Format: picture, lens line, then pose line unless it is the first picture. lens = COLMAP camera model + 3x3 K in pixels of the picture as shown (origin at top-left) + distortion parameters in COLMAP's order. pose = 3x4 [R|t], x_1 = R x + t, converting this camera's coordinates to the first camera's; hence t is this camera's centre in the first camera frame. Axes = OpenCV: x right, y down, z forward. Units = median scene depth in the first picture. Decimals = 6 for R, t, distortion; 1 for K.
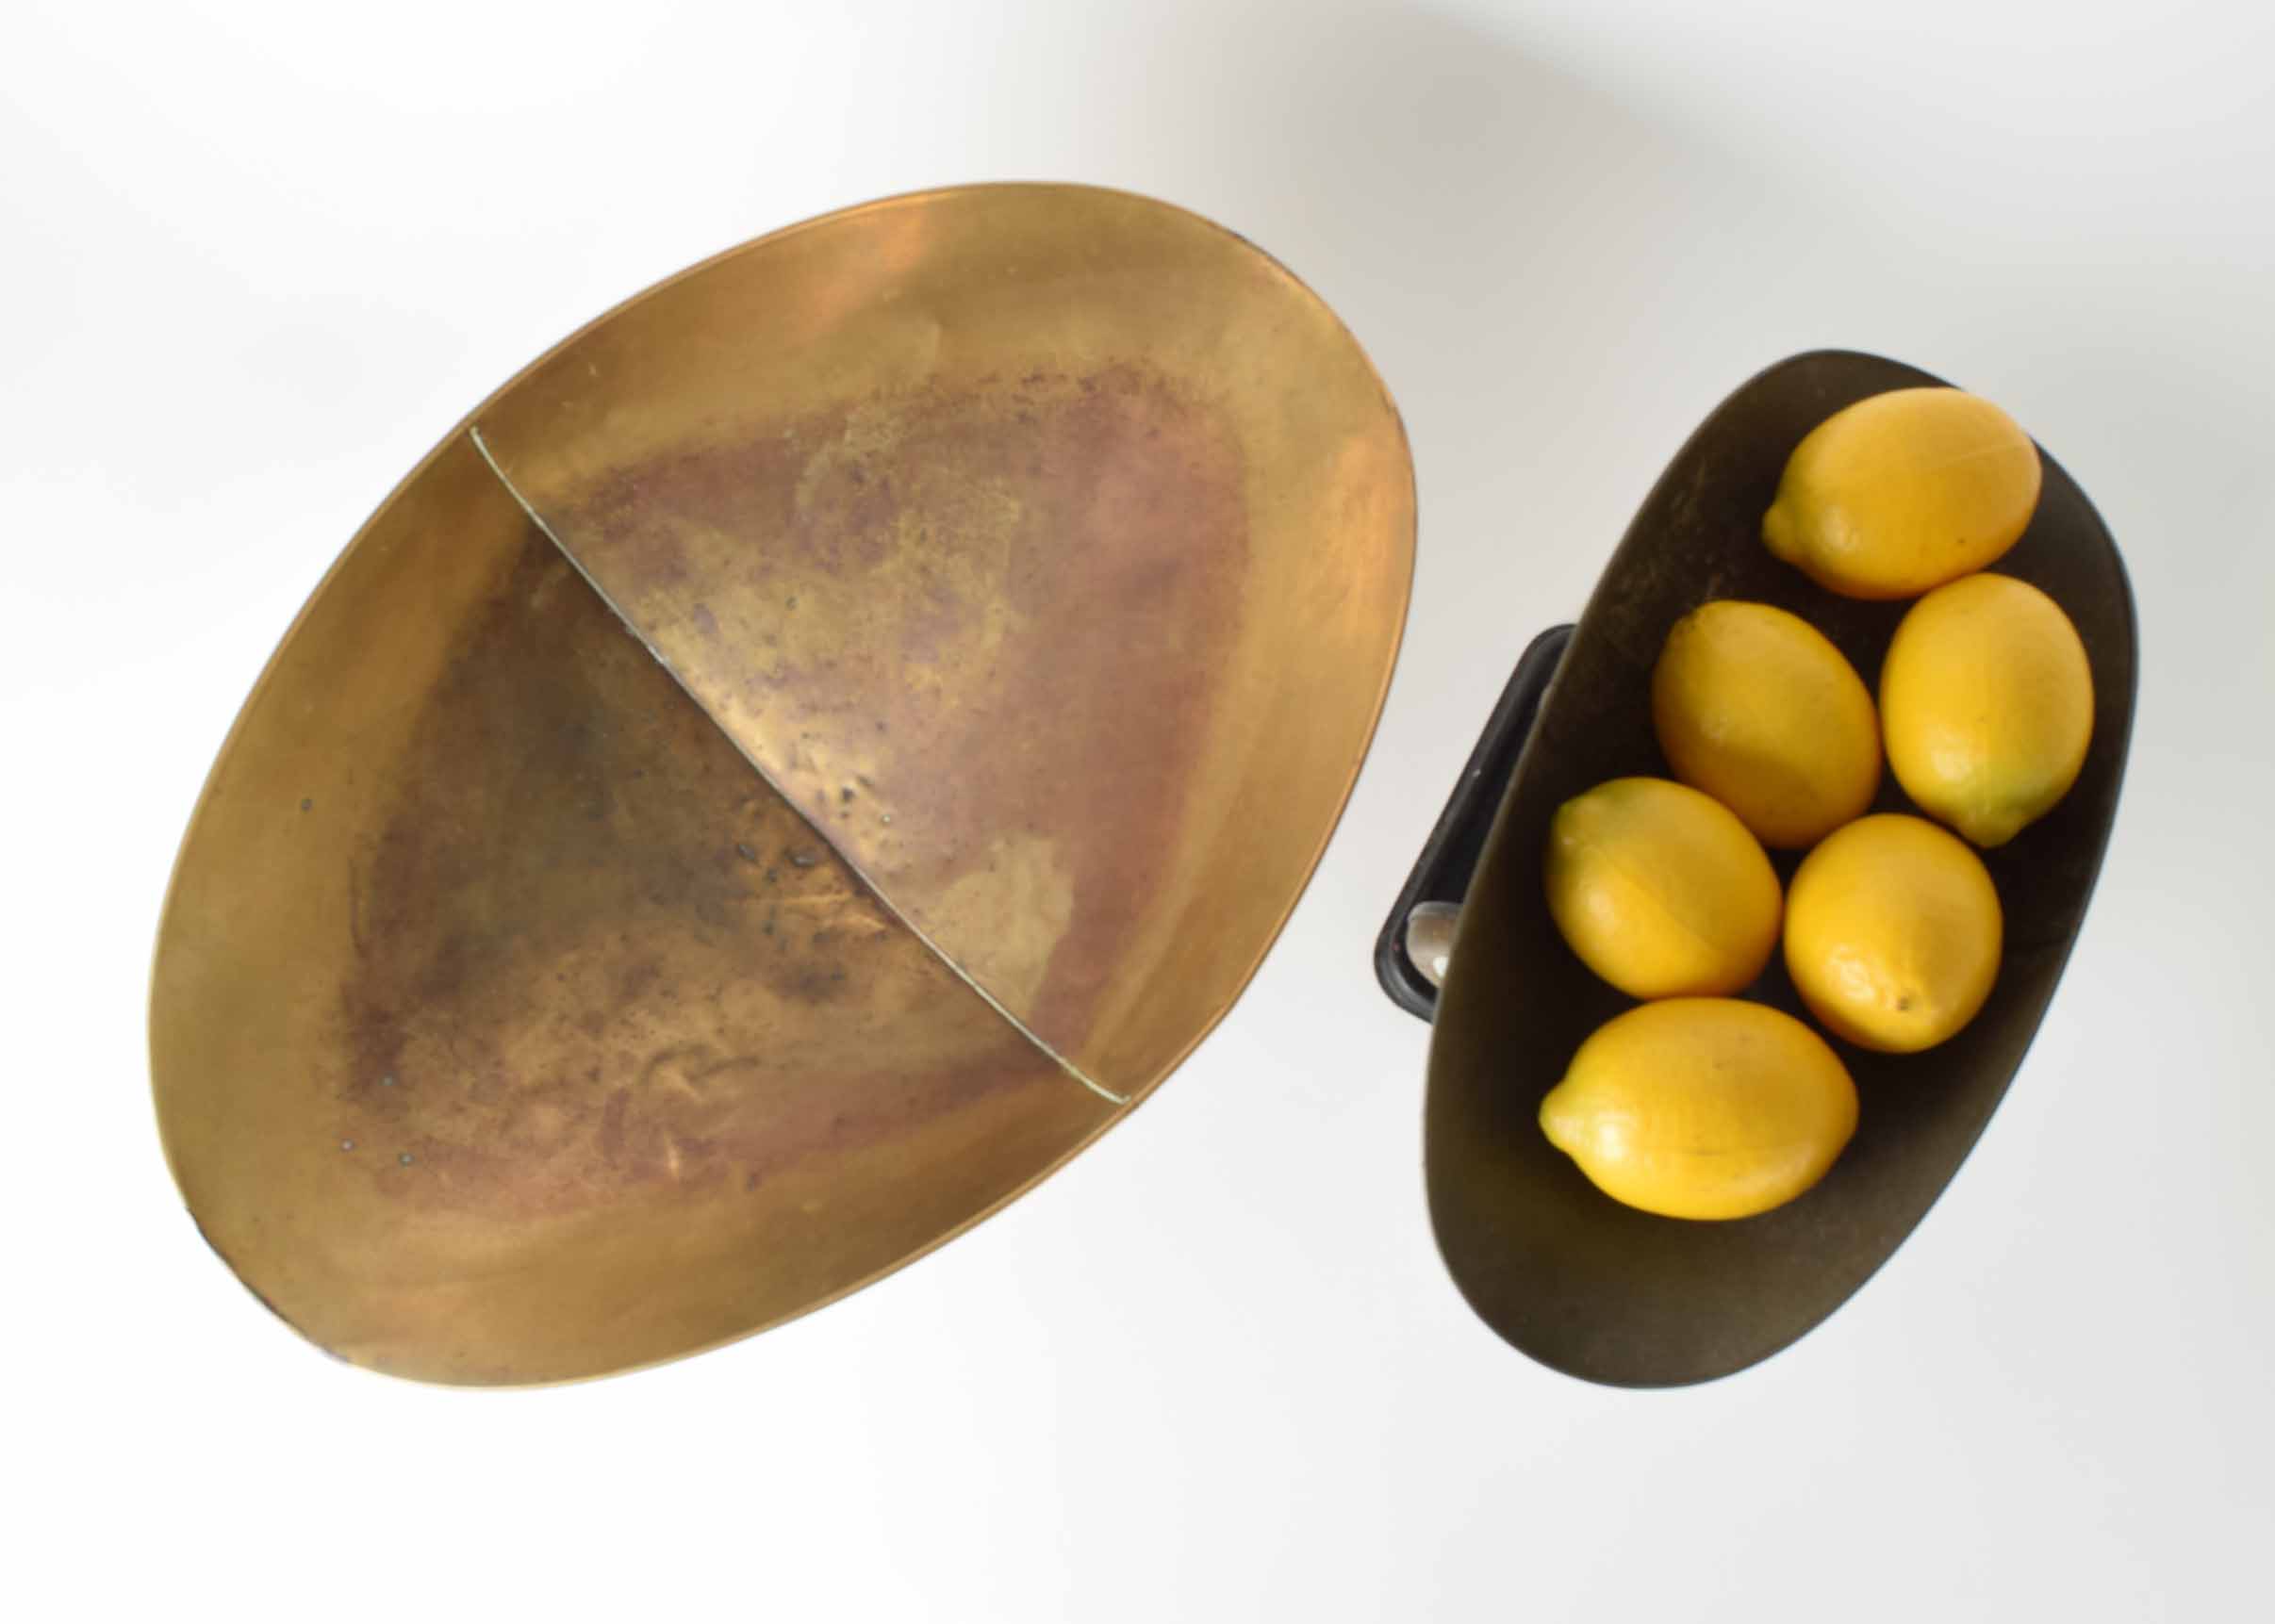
lens RADIAL K [[2536.7, 0, 1082.0], [0, 2536.7, 812.3], [0, 0, 1]] dist [0.001258, -0.001253]
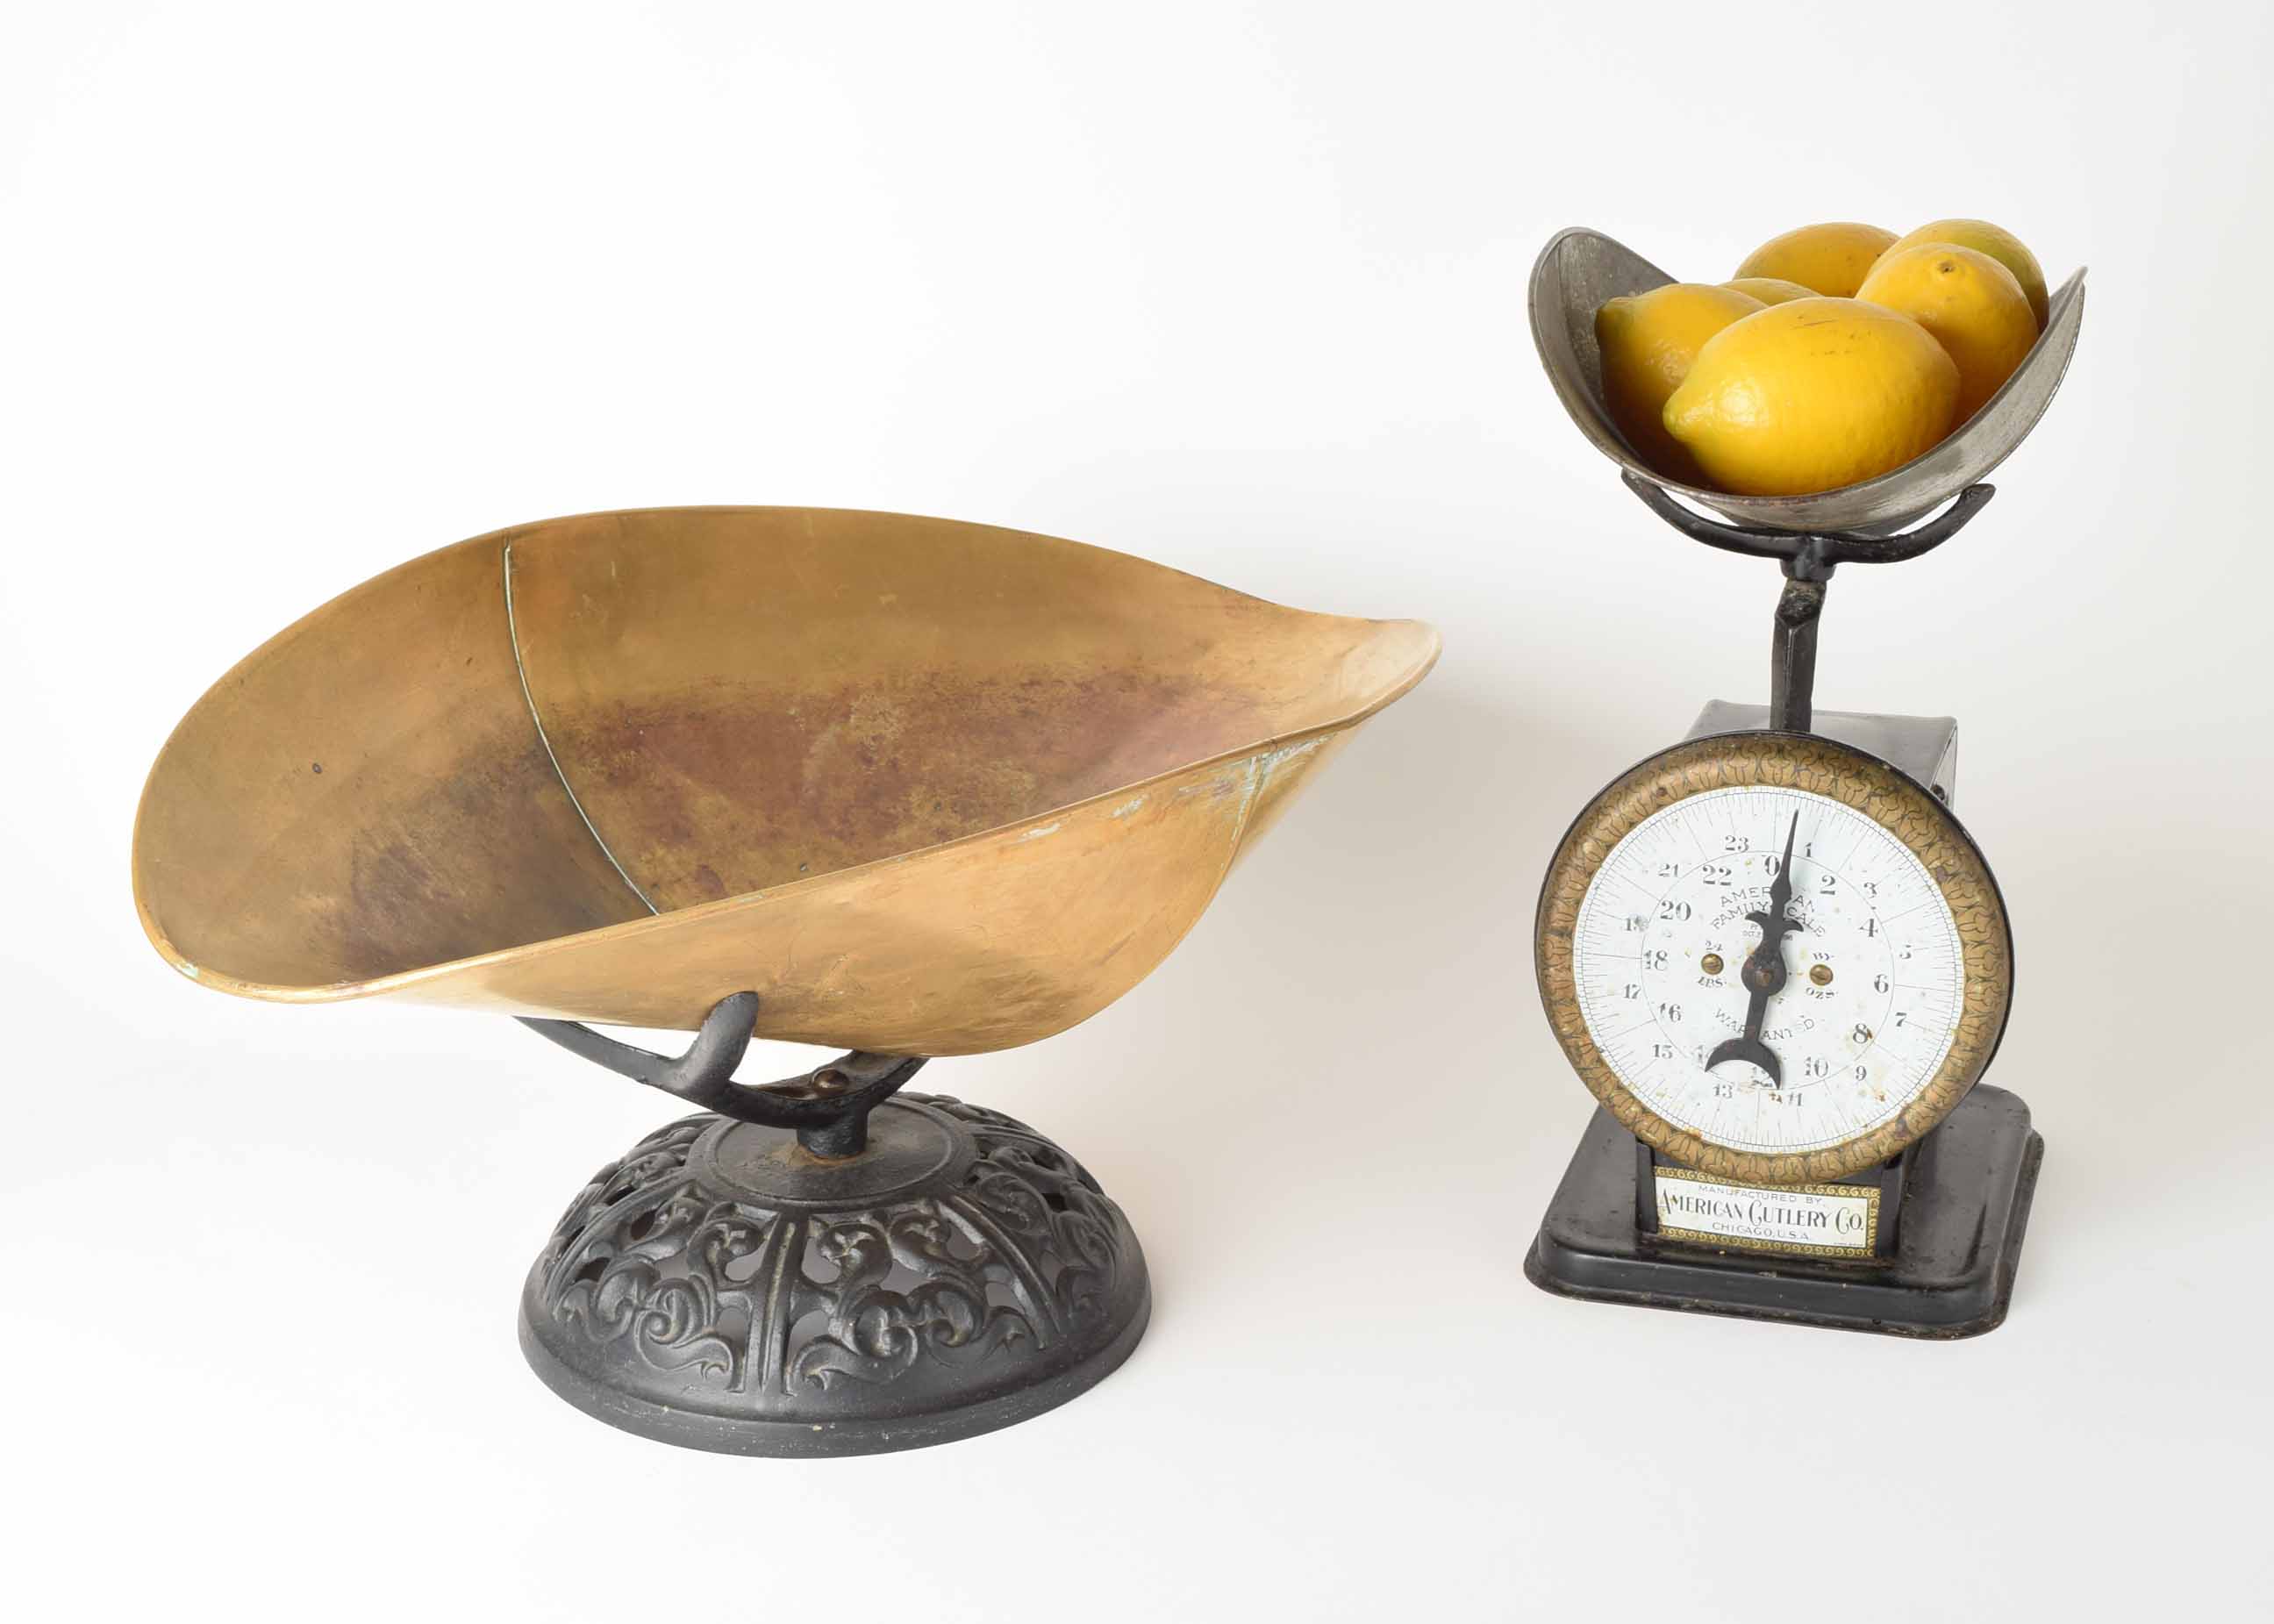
lens RADIAL K [[3576.2, 0, 1195.7], [0, 3576.2, 809.4], [0, 0, 1]] dist [-0.021088, -0.092244]
pose [[0.982744, -0.059191, 0.175247, -0.204503], [0.182693, 0.458890, -0.869507, 1.086423], [-0.028952, 0.886519, 0.461785, 0.382043]]
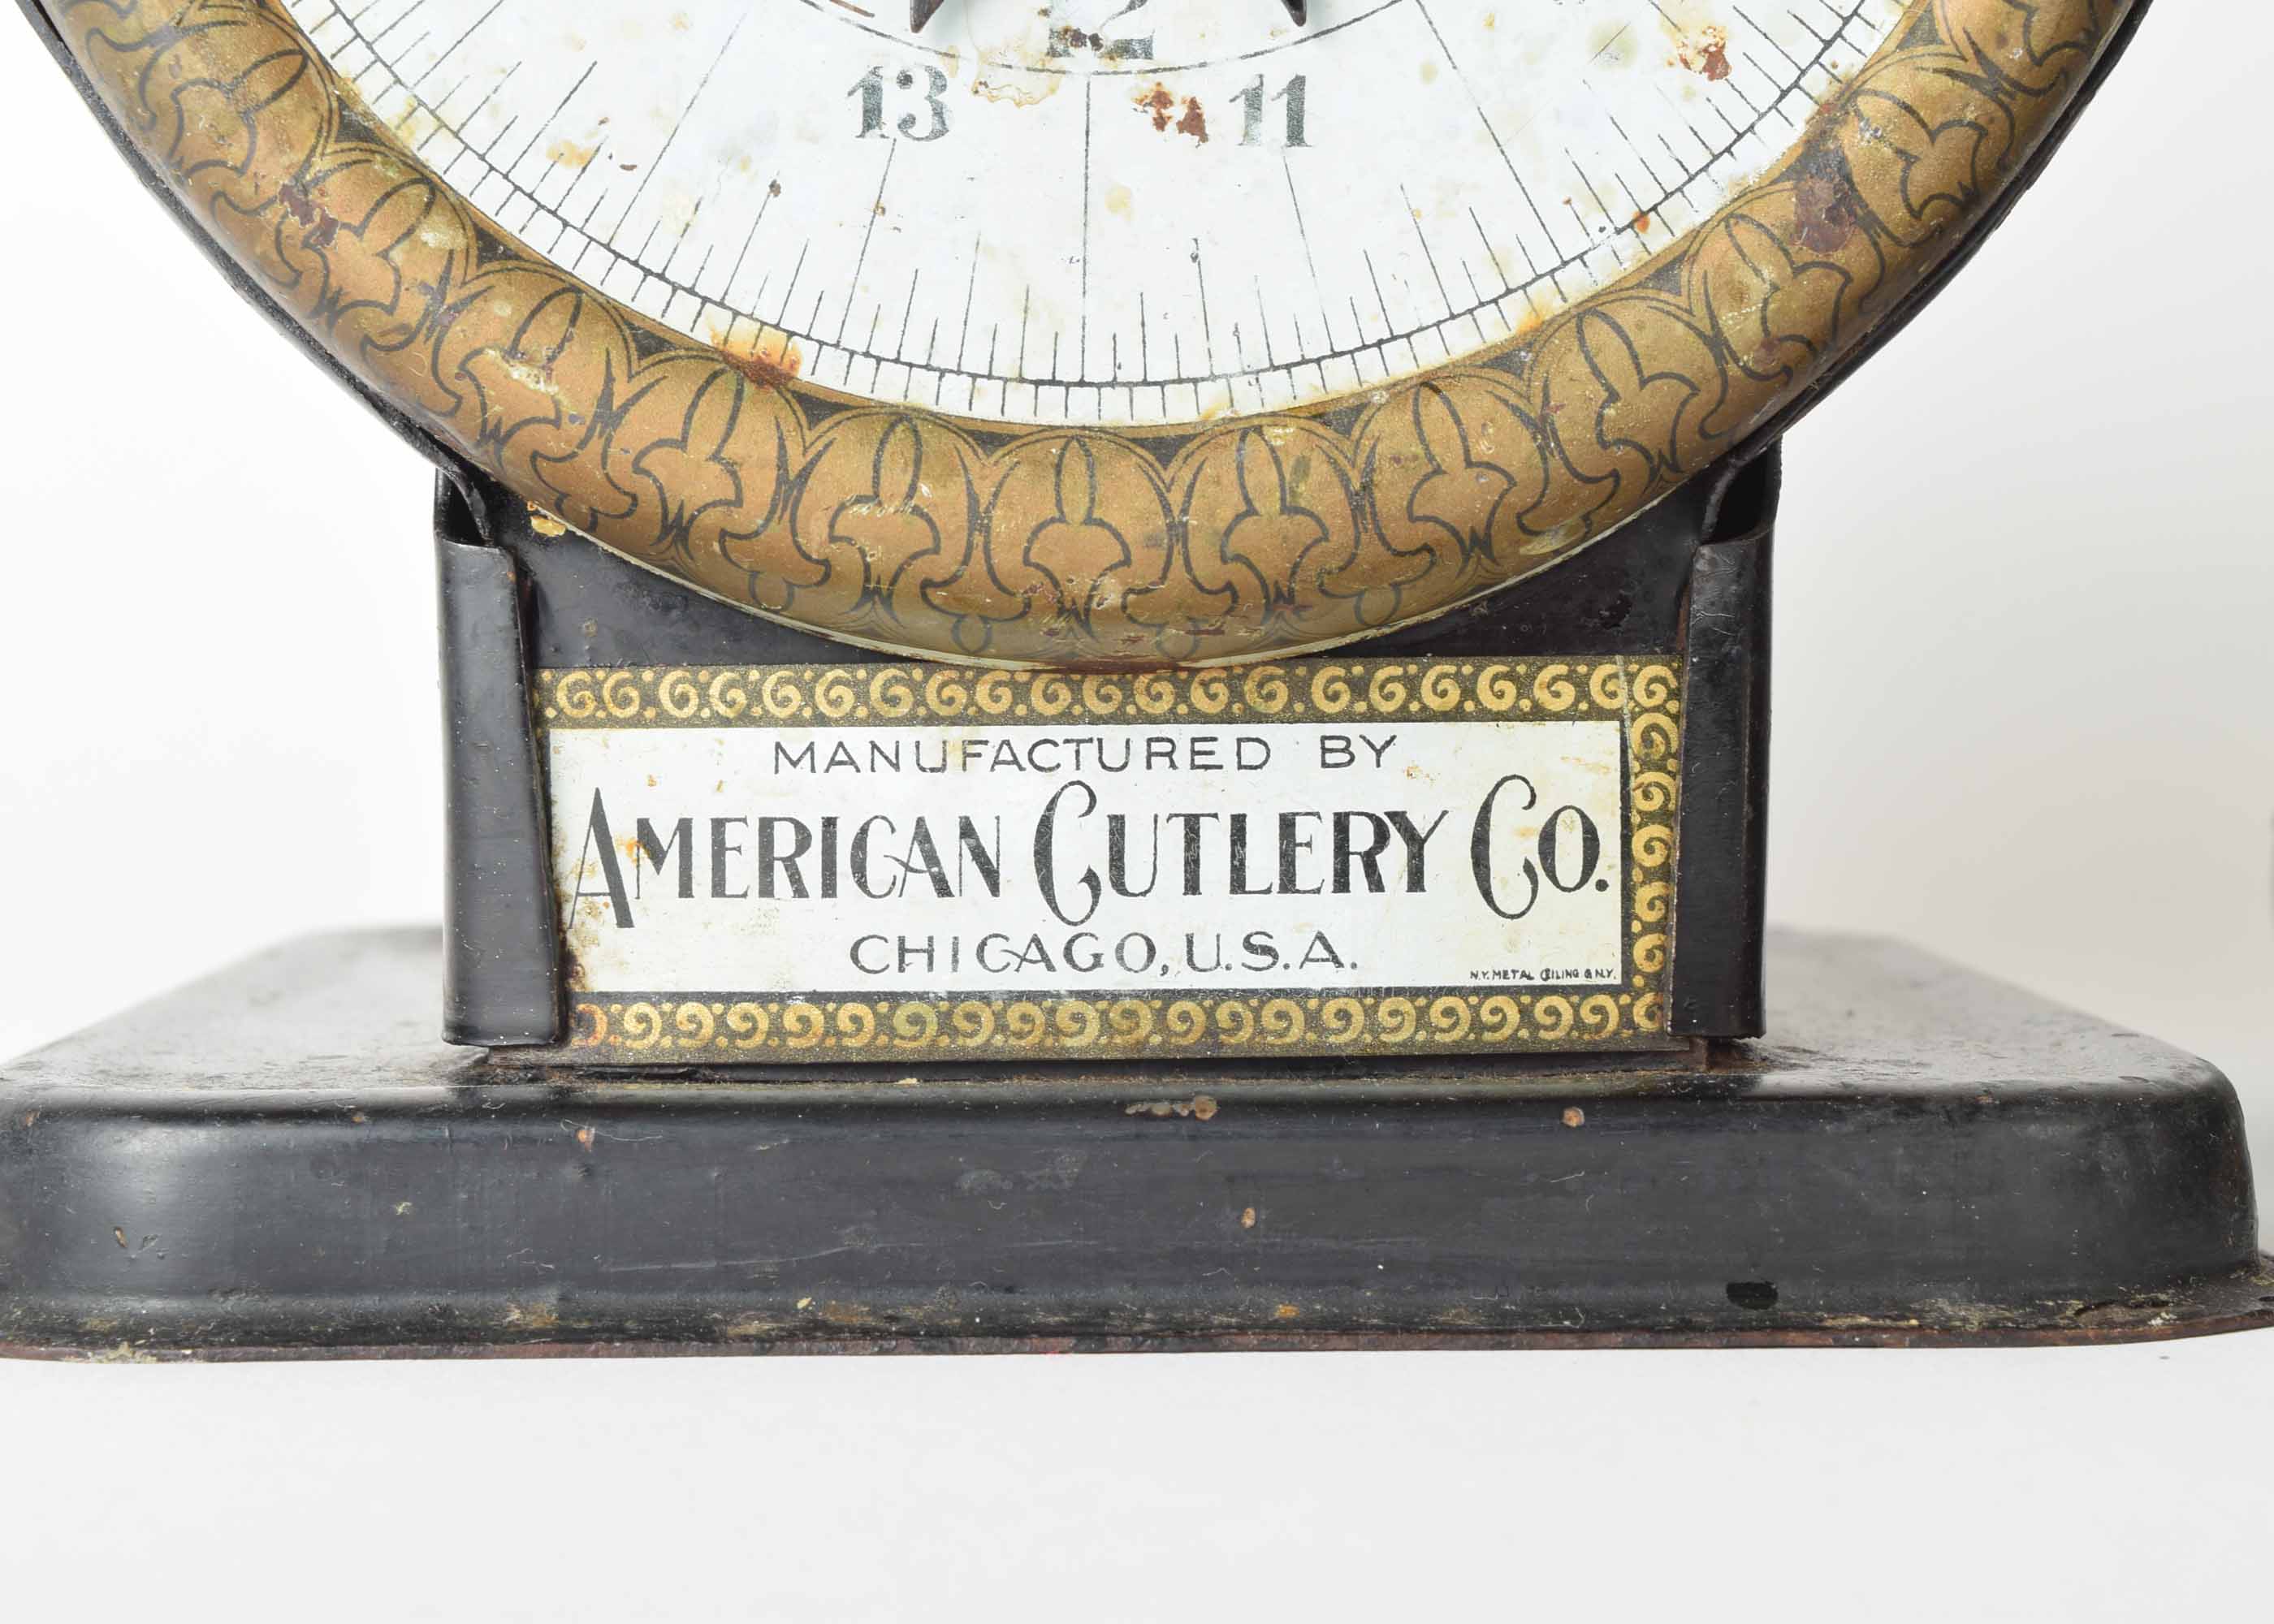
lens RADIAL K [[5170.7, 0, 1180.1], [0, 5170.7, 813.1], [0, 0, 1]] dist [0.028765, 0.024549]
pose [[0.873433, -0.001806, 0.486941, 0.034104], [0.478368, 0.190038, -0.857350, 0.403000], [-0.090989, 0.981775, 0.166849, 1.020586]]
